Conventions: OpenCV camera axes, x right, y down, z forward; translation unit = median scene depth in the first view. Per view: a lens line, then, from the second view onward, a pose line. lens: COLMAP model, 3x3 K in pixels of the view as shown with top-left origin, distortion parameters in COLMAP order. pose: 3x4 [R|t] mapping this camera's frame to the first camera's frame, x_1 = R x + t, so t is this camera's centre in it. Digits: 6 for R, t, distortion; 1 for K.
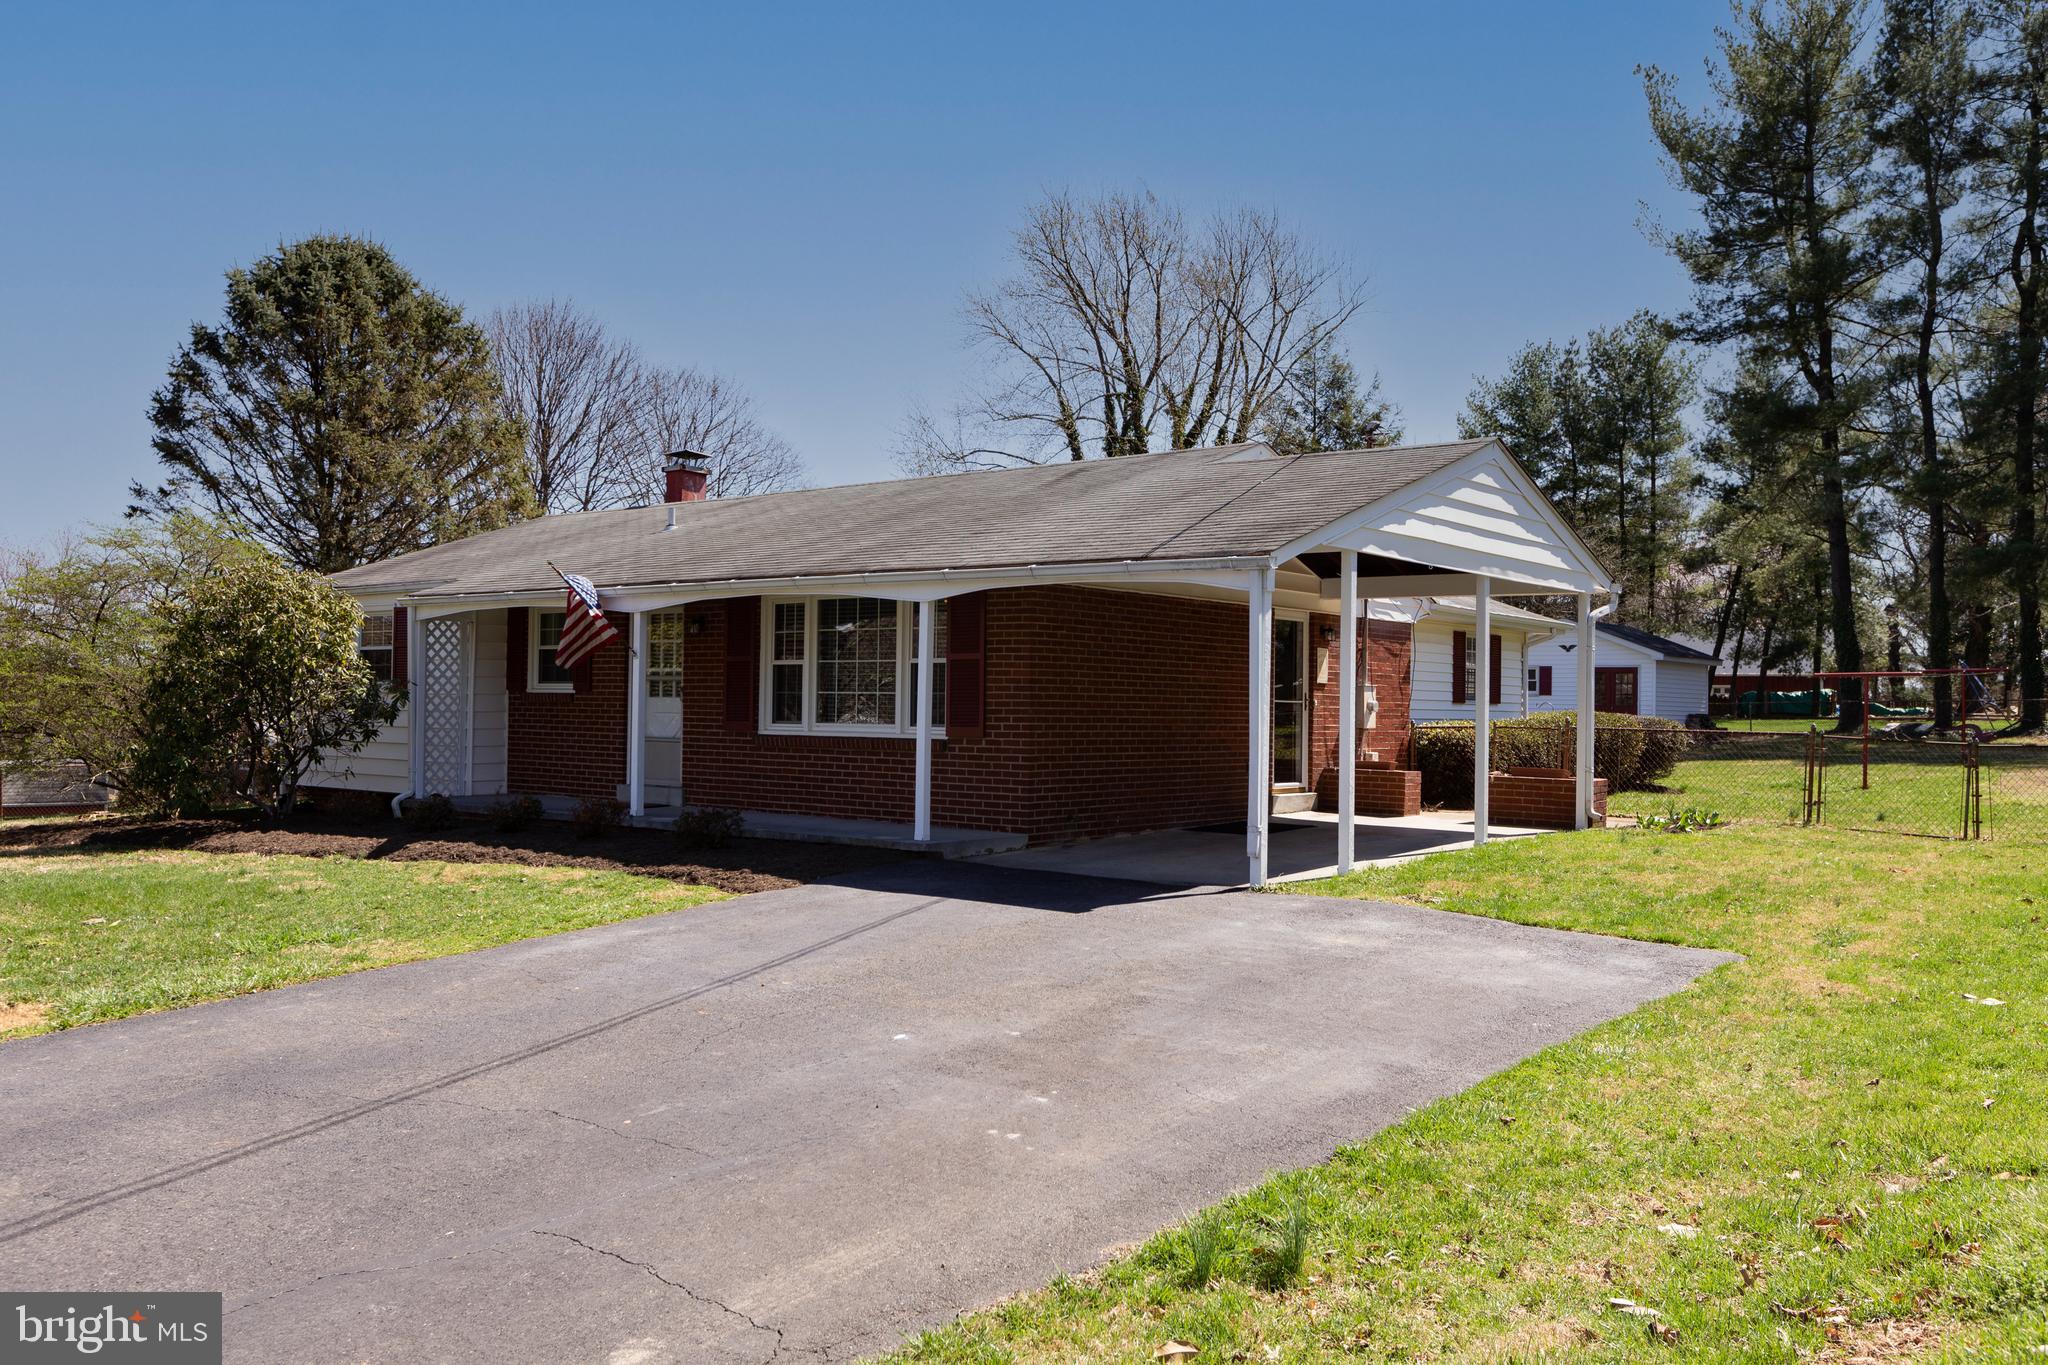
lens RADIAL K [[1636.1, 0, 1027.9], [0, 1636.1, 717.9], [0, 0, 1]] dist [-0.007302, -0.013344]
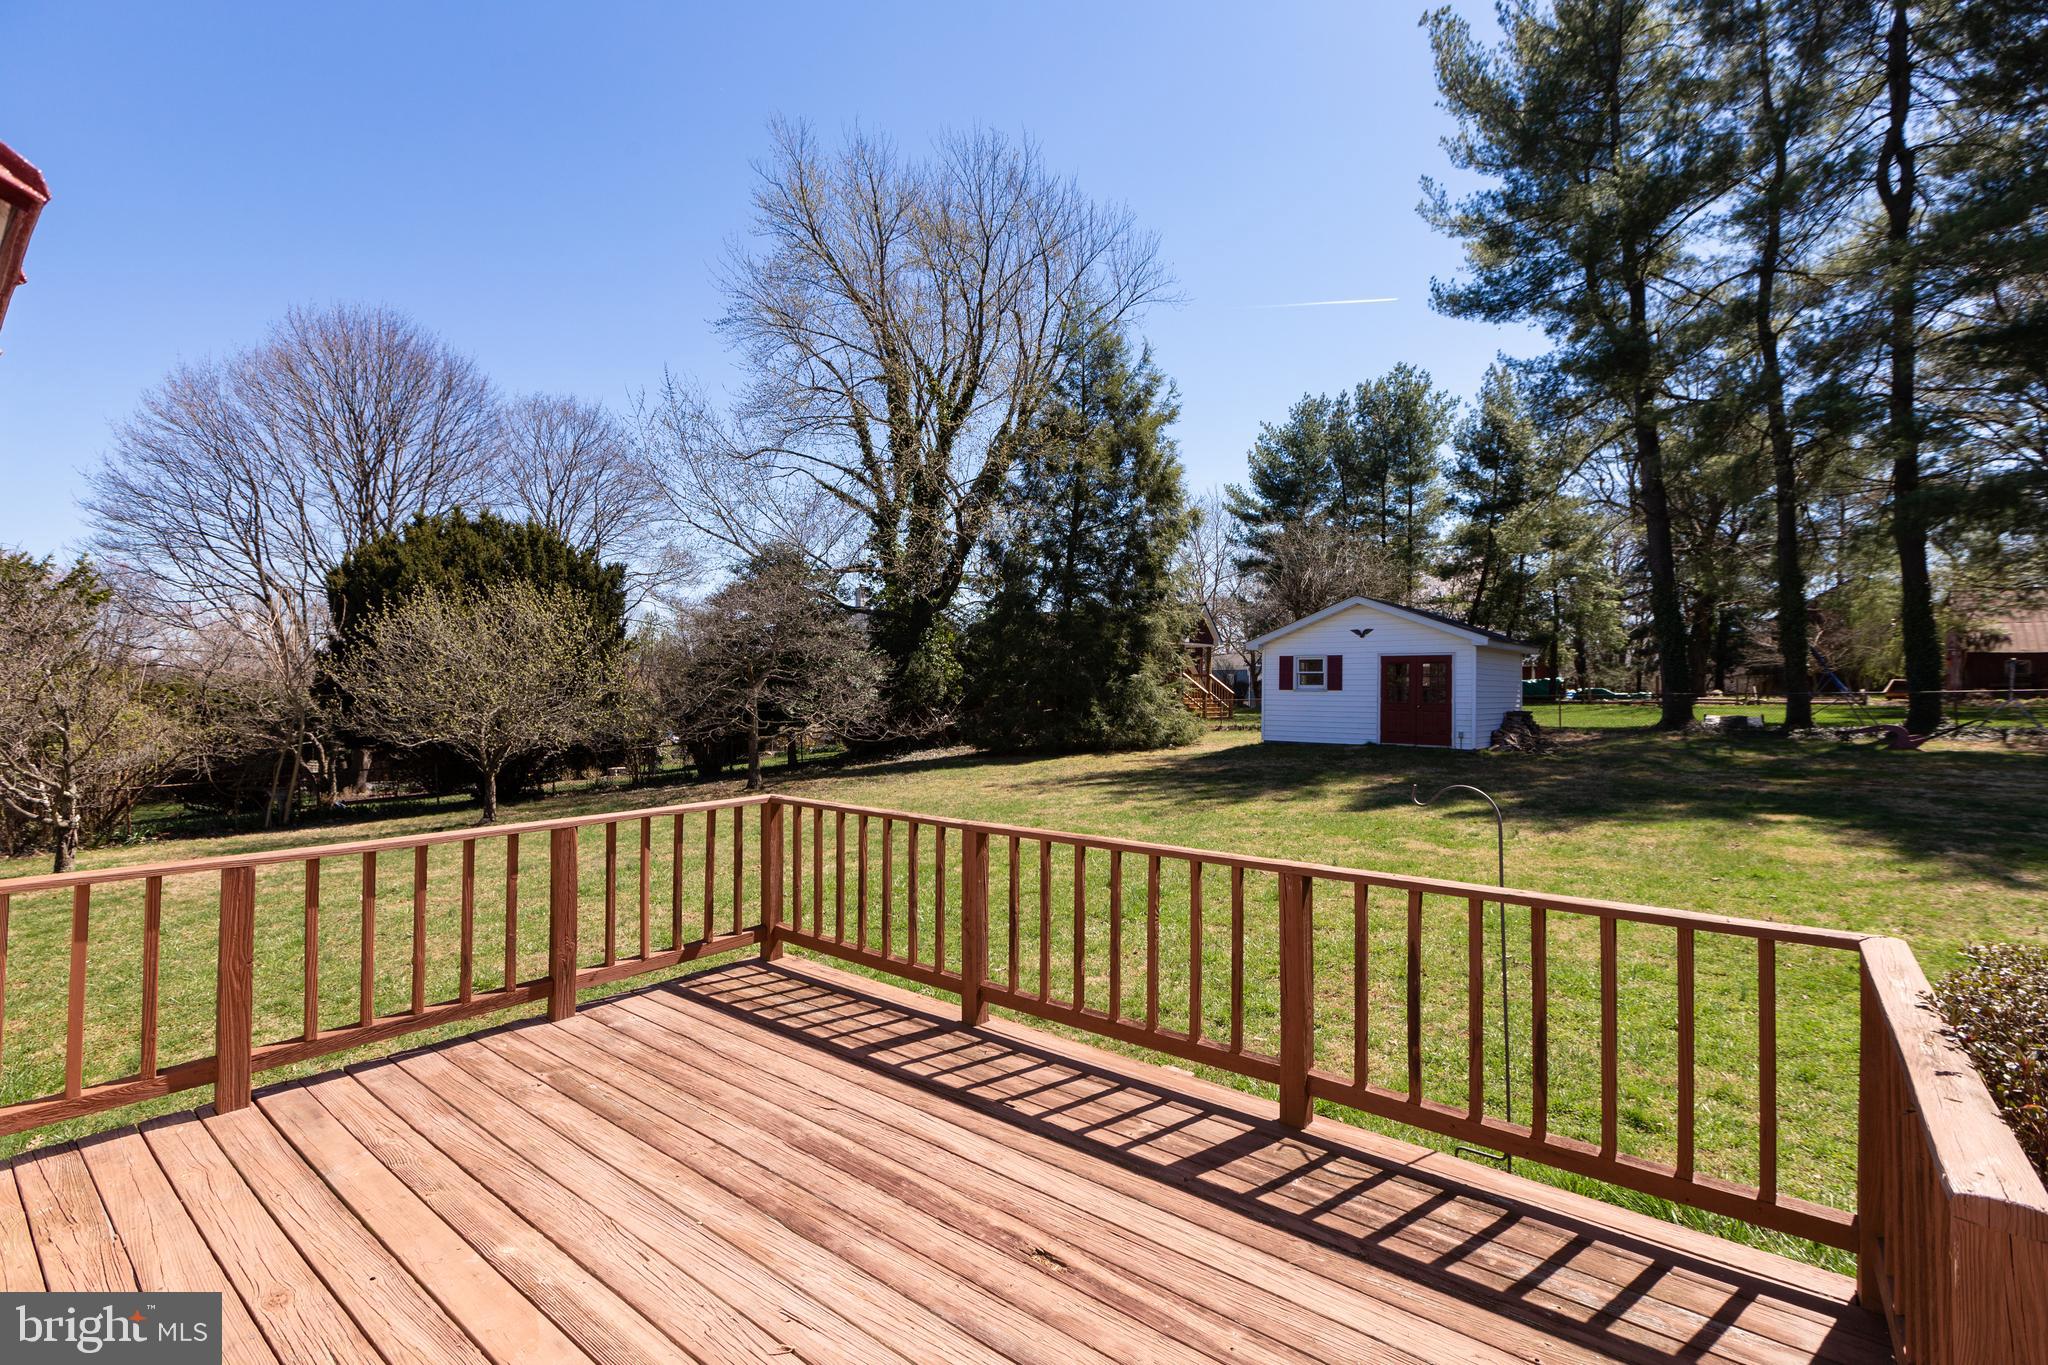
lens RADIAL K [[910.3, 0, 1032.1], [0, 910.3, 681.2], [0, 0, 1]] dist [0.001352, 0.000395]
pose [[0.999952, -0.009439, 0.002636, 0.140001], [0.009470, 0.999881, -0.012206, -0.012403], [-0.002521, 0.012230, 0.999922, 0.467018]]
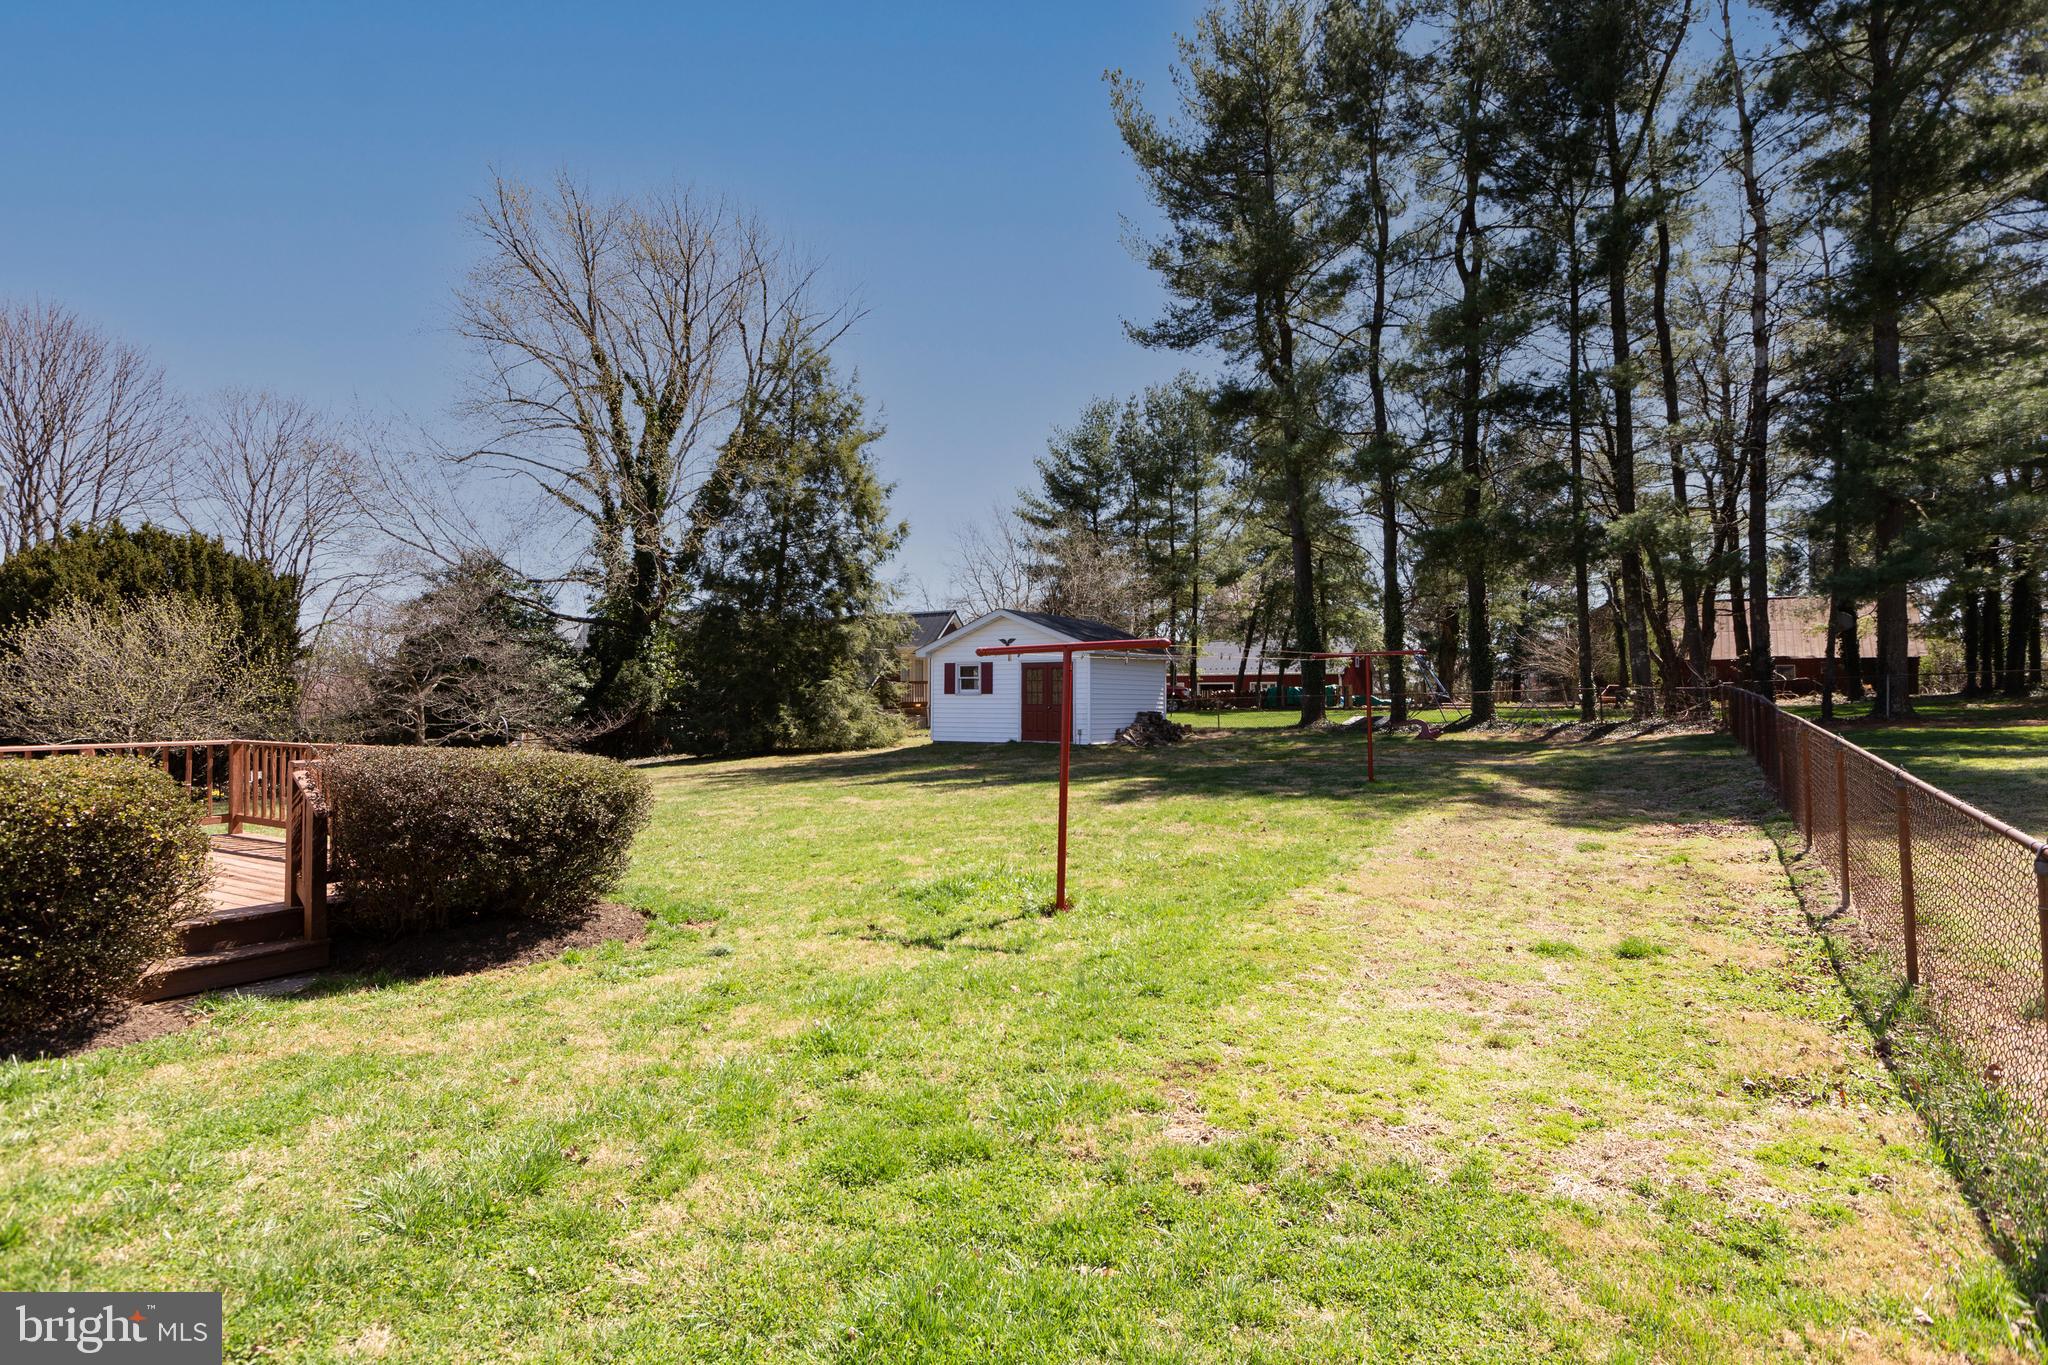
lens RADIAL K [[1063.2, 0, 1024.0], [0, 1063.2, 682.5], [0, 0, 1]] dist [0.002056, 0.000897]
pose [[0.993142, -0.012800, 0.116213, 0.235460], [0.015490, 0.999632, -0.022273, -0.005507], [-0.115885, 0.023920, 0.992975, 0.348189]]
